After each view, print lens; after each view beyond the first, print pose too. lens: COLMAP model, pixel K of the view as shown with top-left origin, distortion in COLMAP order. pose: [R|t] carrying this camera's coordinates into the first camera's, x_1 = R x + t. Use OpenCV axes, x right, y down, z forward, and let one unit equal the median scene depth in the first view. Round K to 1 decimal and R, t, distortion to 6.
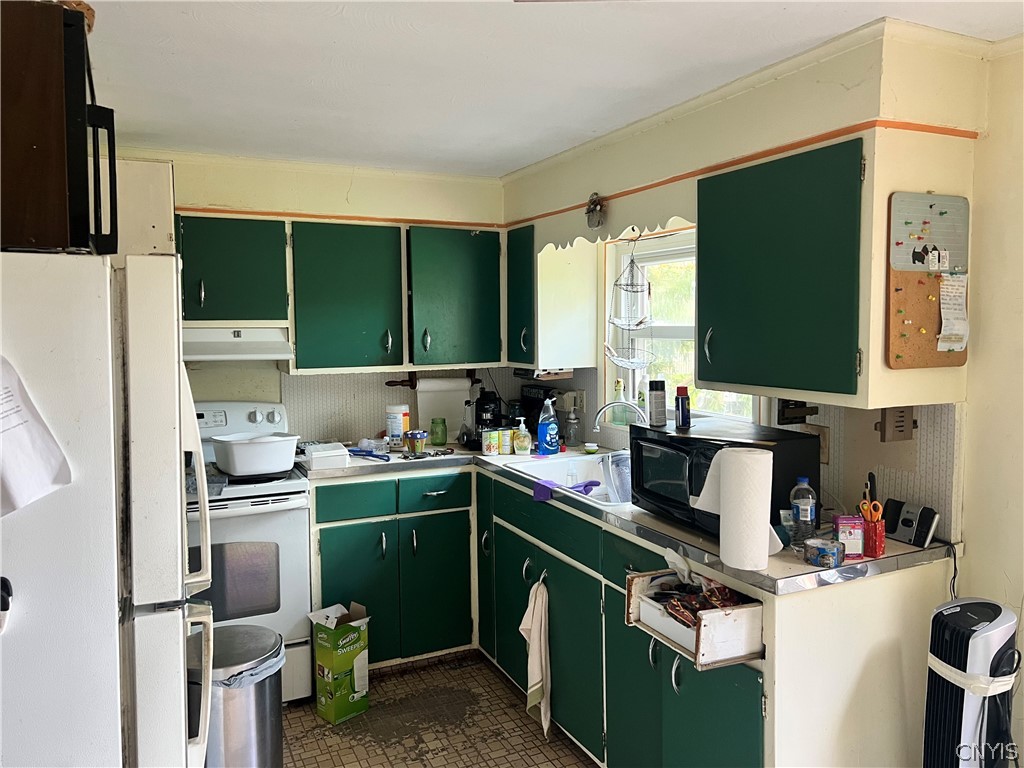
lens RADIAL K [[765.9, 0, 510.5], [0, 765.9, 384.7], [0, 0, 1]] dist [0.004779, -0.003859]
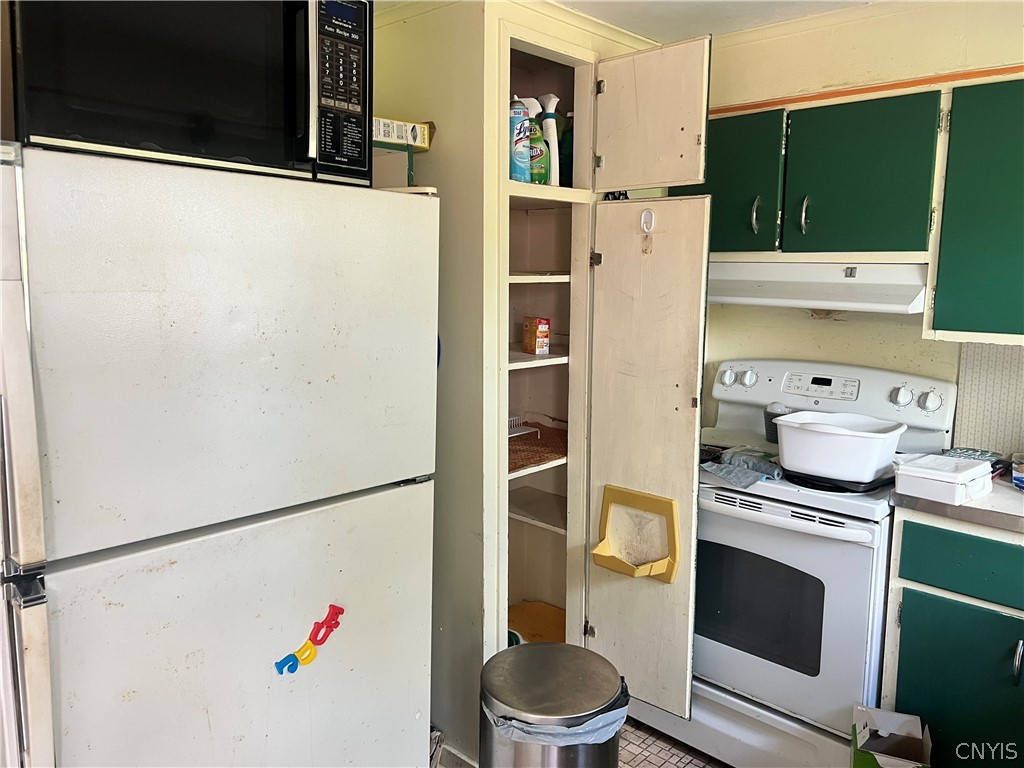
lens RADIAL K [[765.9, 0, 511.4], [0, 765.9, 374.8], [0, 0, 1]] dist [0.004779, -0.003859]
pose [[0.341965, 0.135616, -0.929875, 0.196608], [-0.082208, 0.990055, 0.114161, -0.028204], [0.936110, 0.037404, 0.349713, 0.472607]]
